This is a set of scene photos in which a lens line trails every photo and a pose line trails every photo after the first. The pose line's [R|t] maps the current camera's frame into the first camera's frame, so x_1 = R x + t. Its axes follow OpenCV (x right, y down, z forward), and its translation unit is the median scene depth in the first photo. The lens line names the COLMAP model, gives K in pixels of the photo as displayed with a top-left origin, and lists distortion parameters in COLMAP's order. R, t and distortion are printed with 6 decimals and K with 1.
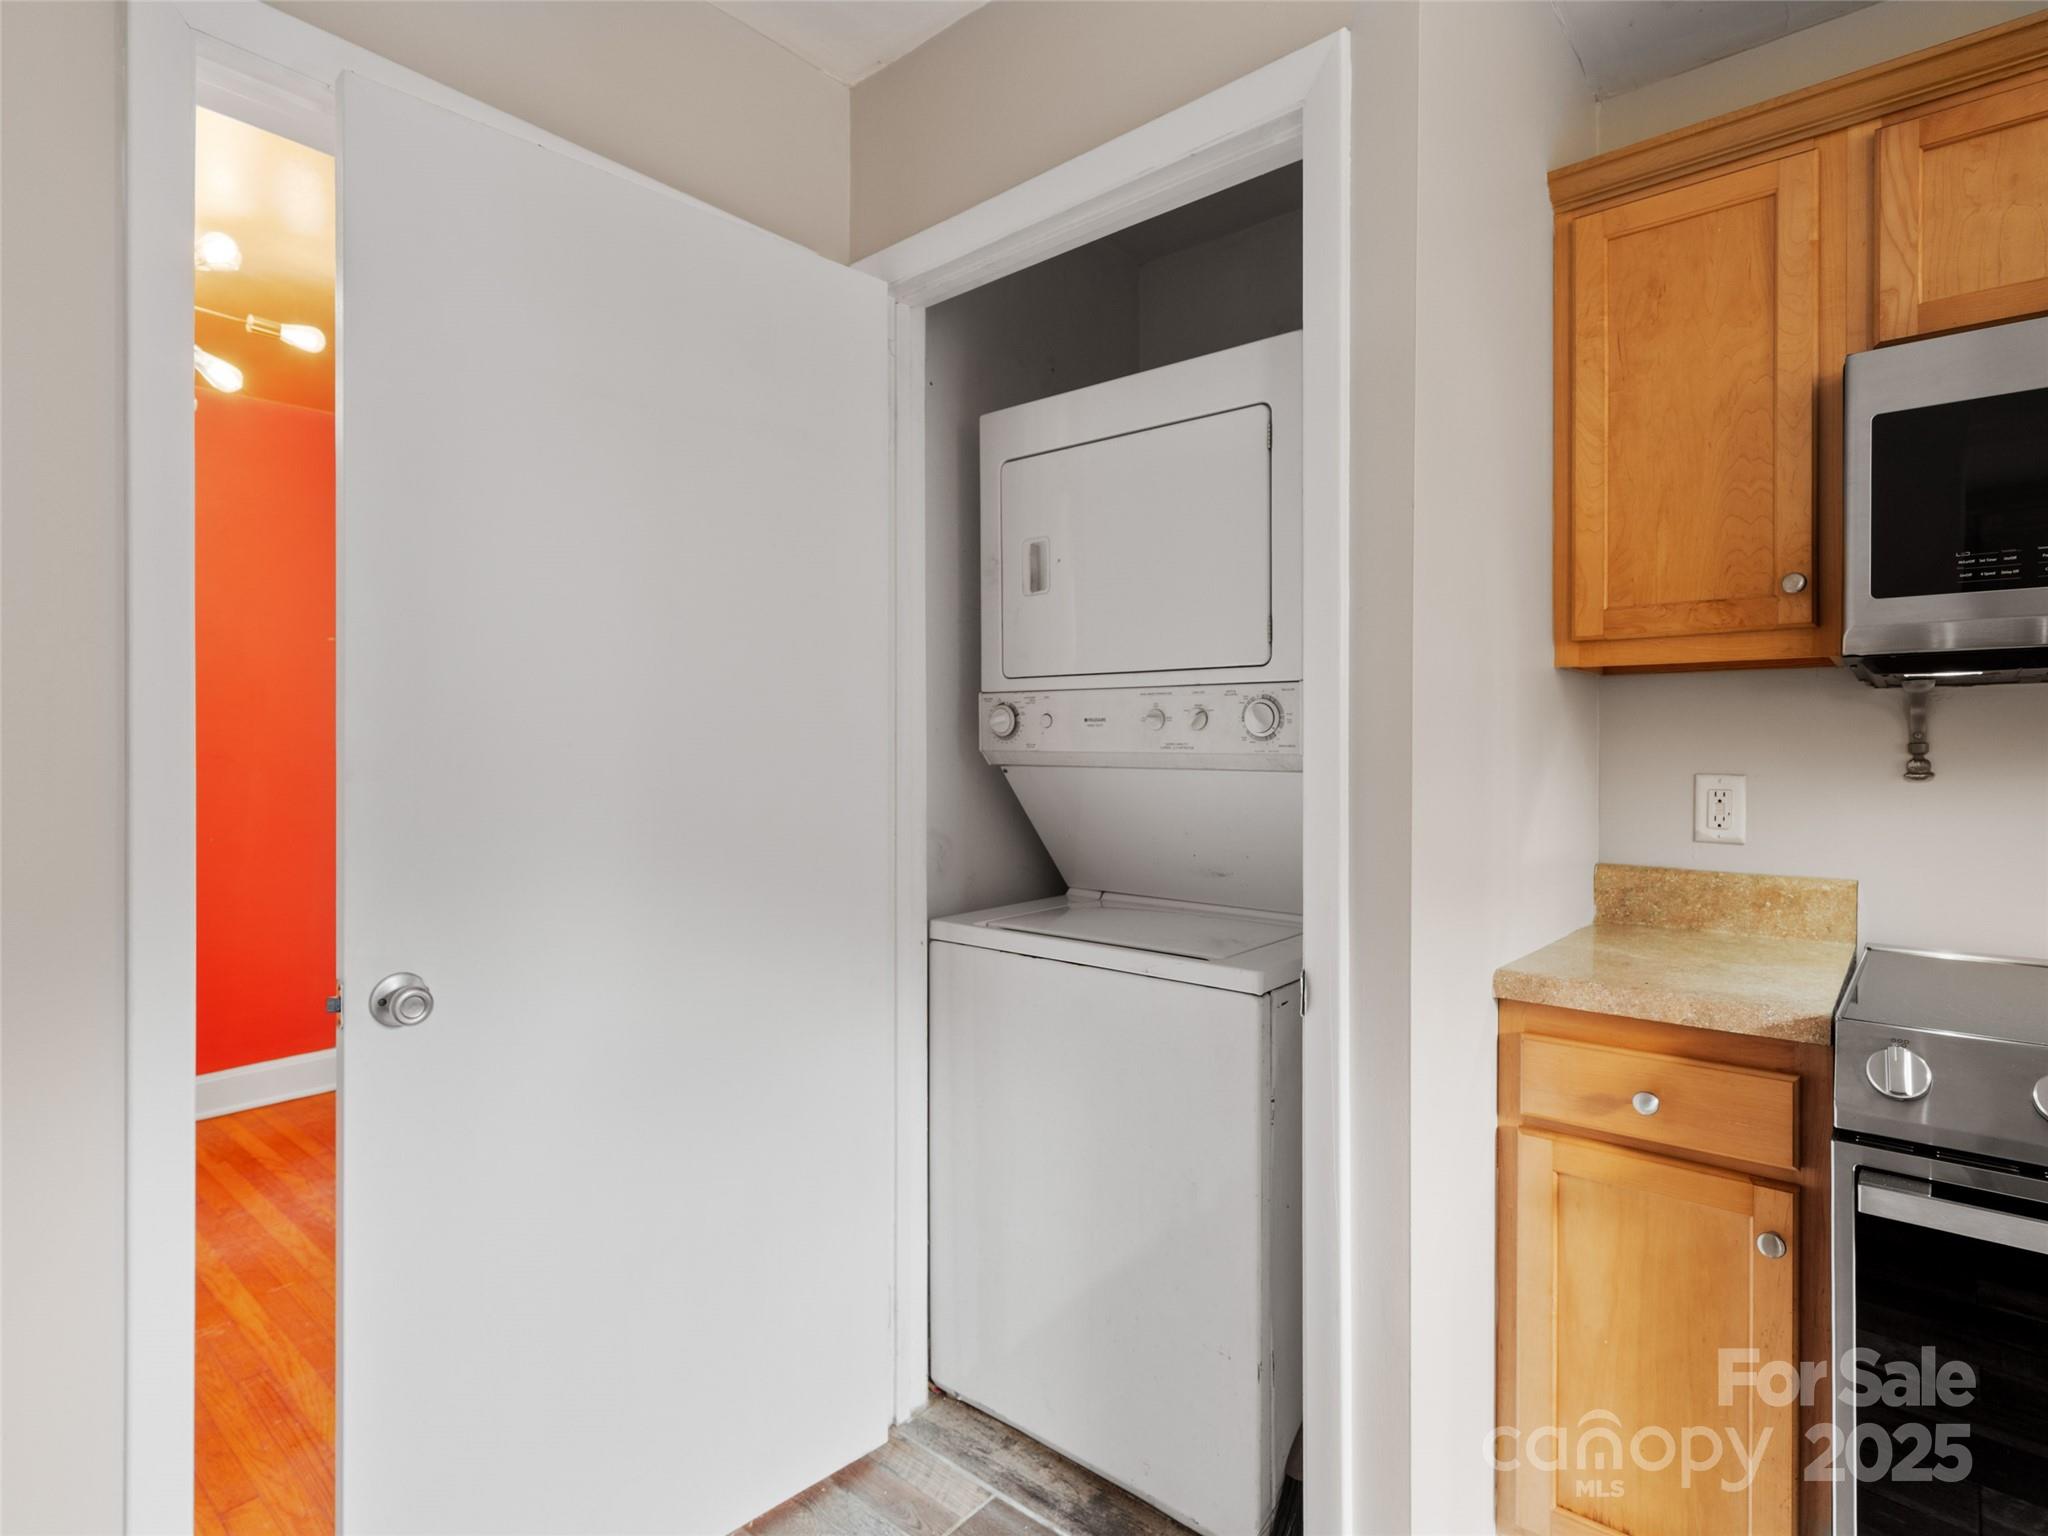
lens RADIAL K [[1057.9, 0, 1015.8], [0, 1057.9, 750.8], [0, 0, 1]] dist [0.000453, -0.000265]
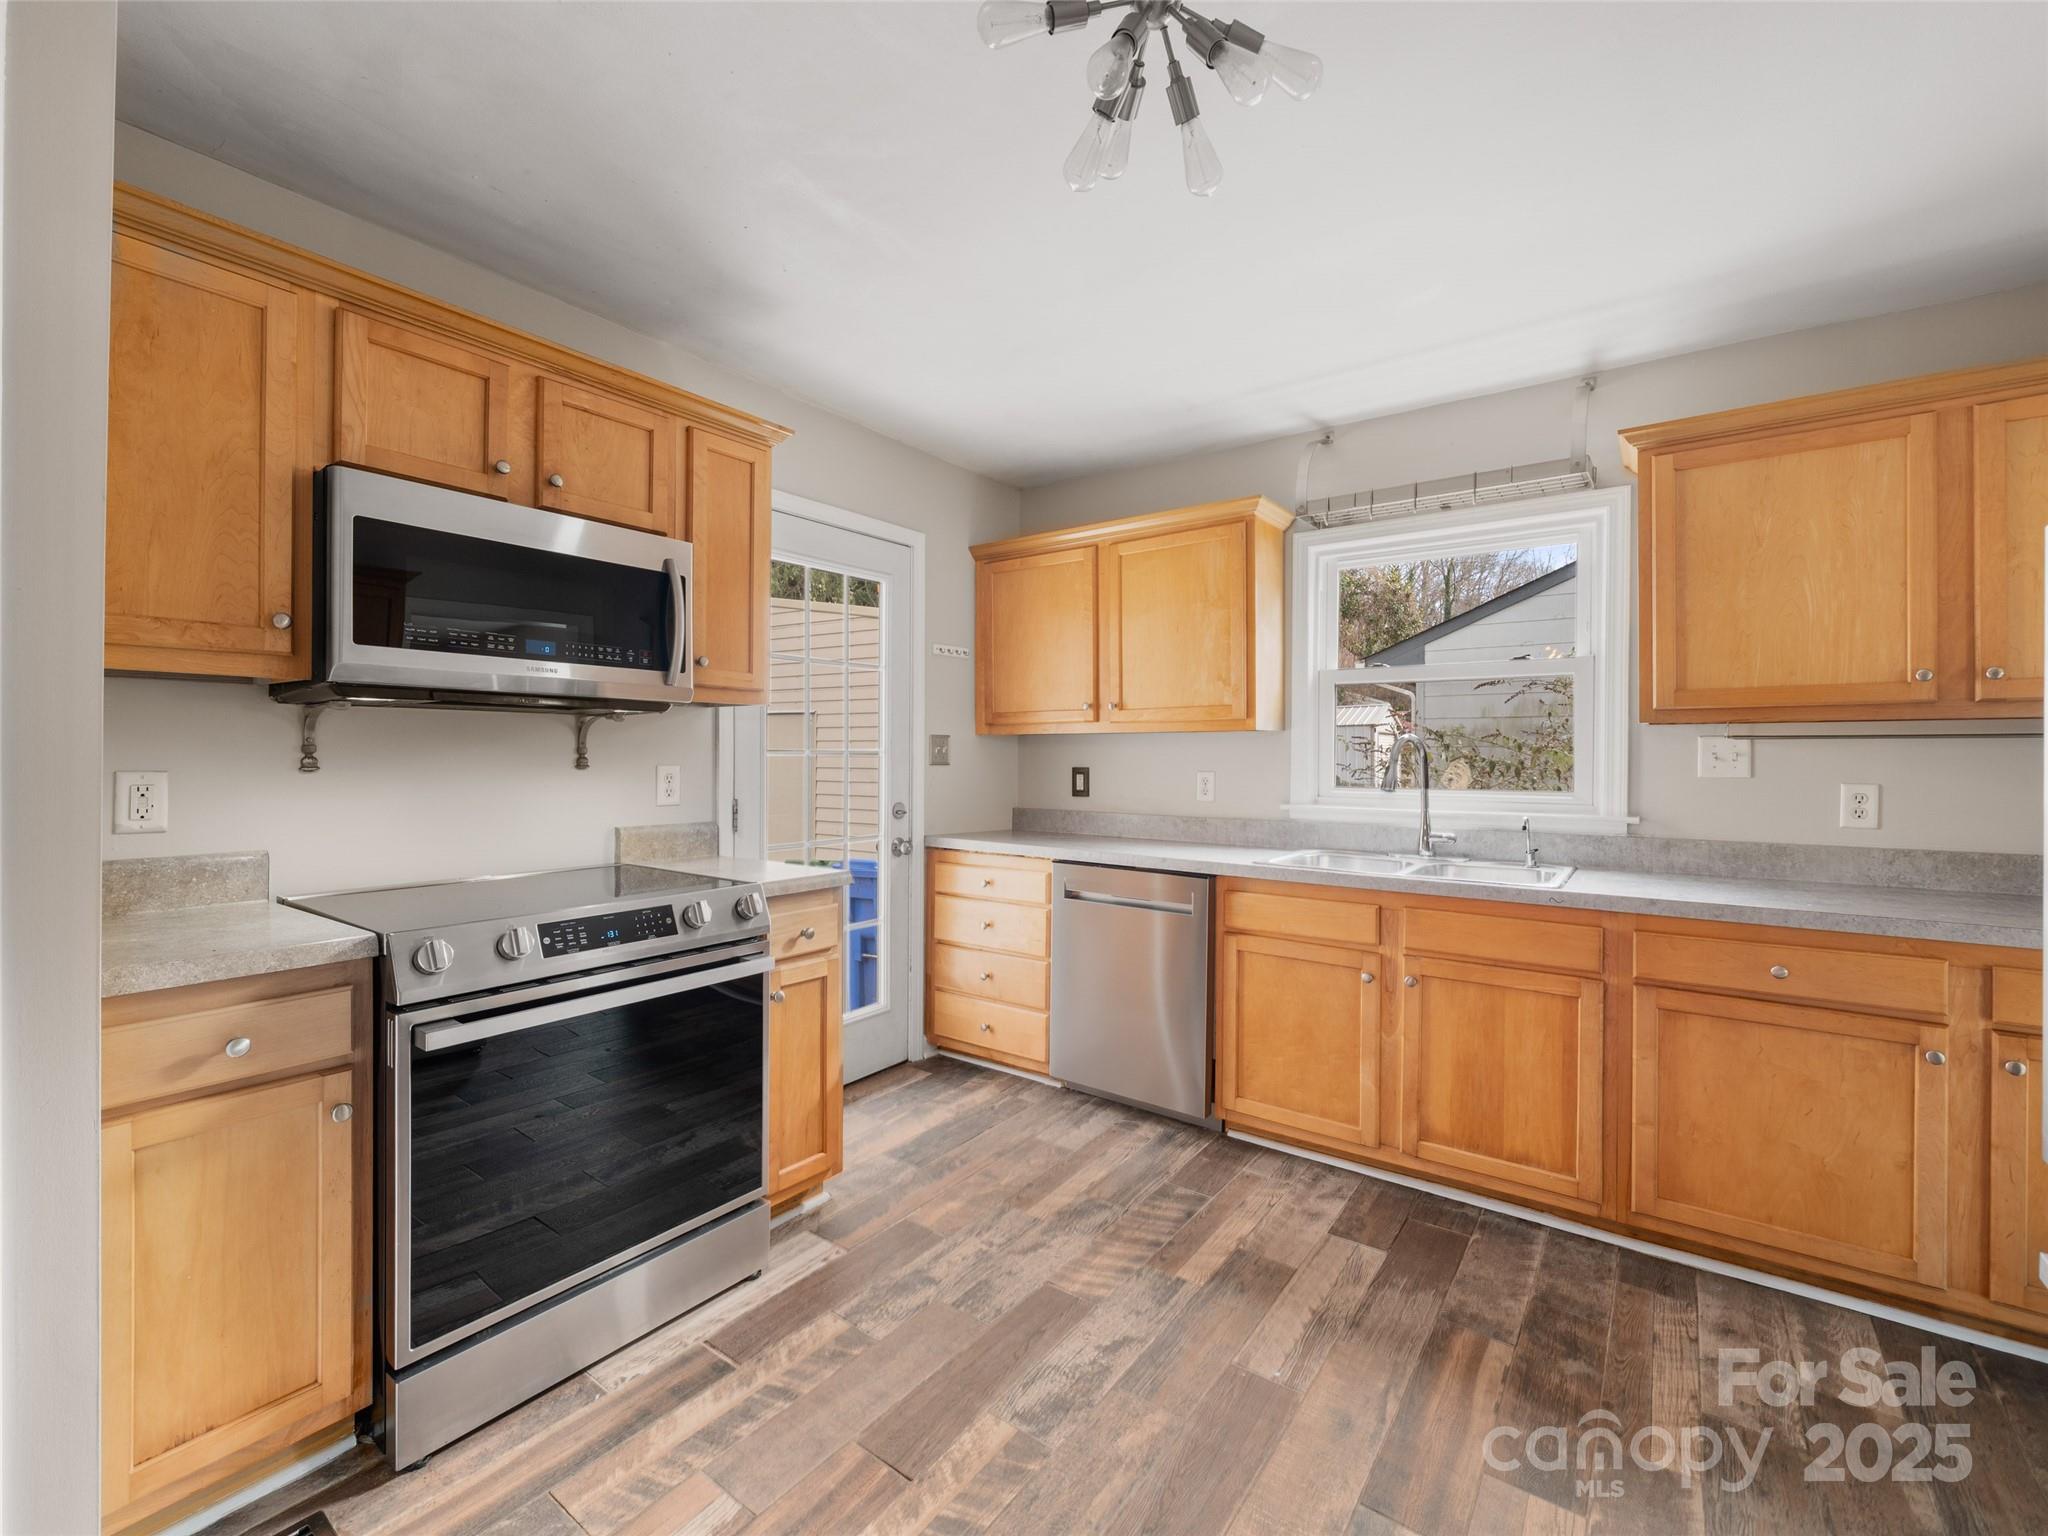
lens RADIAL K [[887.3, 0, 1024.6], [0, 887.3, 759.7], [0, 0, 1]] dist [0.000344, 0.000049]
pose [[-0.086384, -0.006300, 0.996242, -0.427784], [-0.003200, 0.999977, 0.006046, 0.001784], [-0.996257, -0.002666, -0.086402, 0.190451]]
